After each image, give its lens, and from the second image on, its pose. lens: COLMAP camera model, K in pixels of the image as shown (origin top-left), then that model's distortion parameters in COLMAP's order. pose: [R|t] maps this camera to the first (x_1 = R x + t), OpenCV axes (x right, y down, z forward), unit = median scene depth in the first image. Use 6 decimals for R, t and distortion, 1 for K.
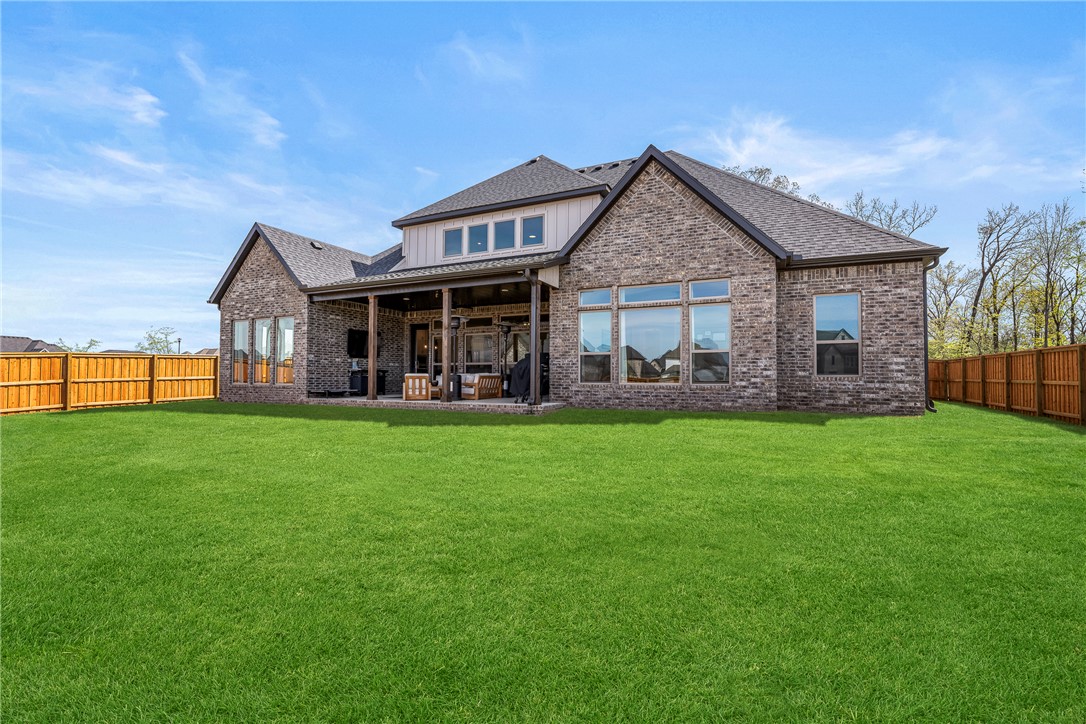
lens RADIAL K [[495.7, 0, 544.6], [0, 495.7, 364.7], [0, 0, 1]] dist [-0.000792, -0.000205]
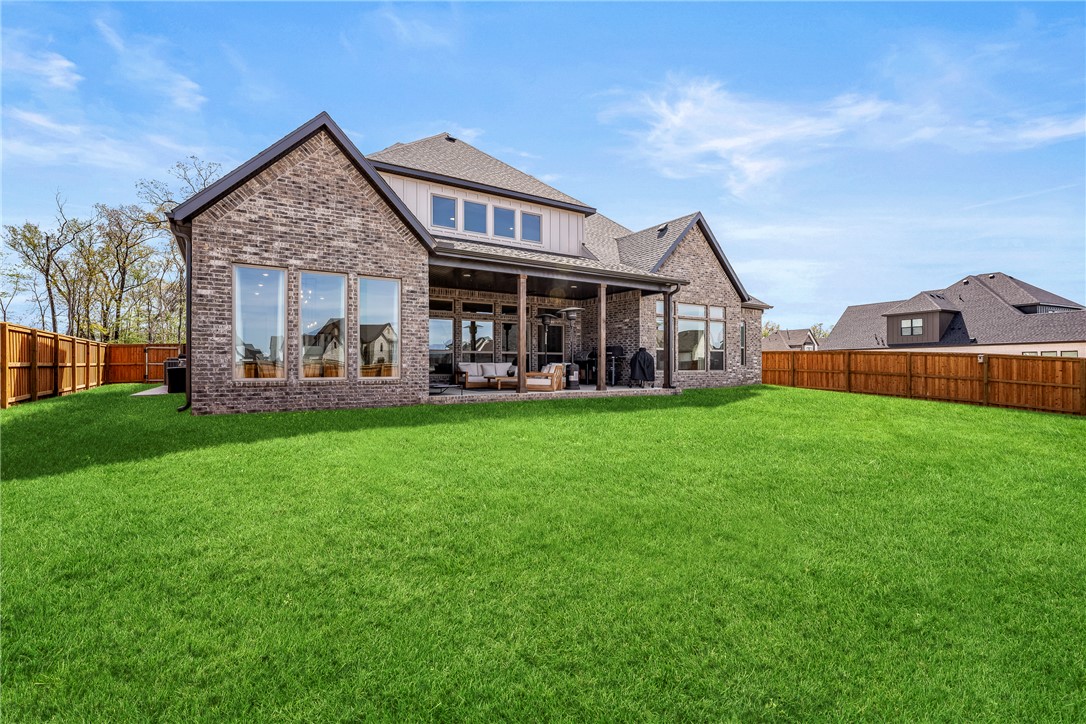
lens RADIAL K [[495.7, 0, 544.6], [0, 495.7, 364.7], [0, 0, 1]] dist [-0.000792, -0.000205]
pose [[0.520926, 0.001178, 0.853601, -0.954644], [-0.020885, 0.999717, 0.011366, 0.008627], [-0.853346, -0.023748, 0.520804, 0.446289]]
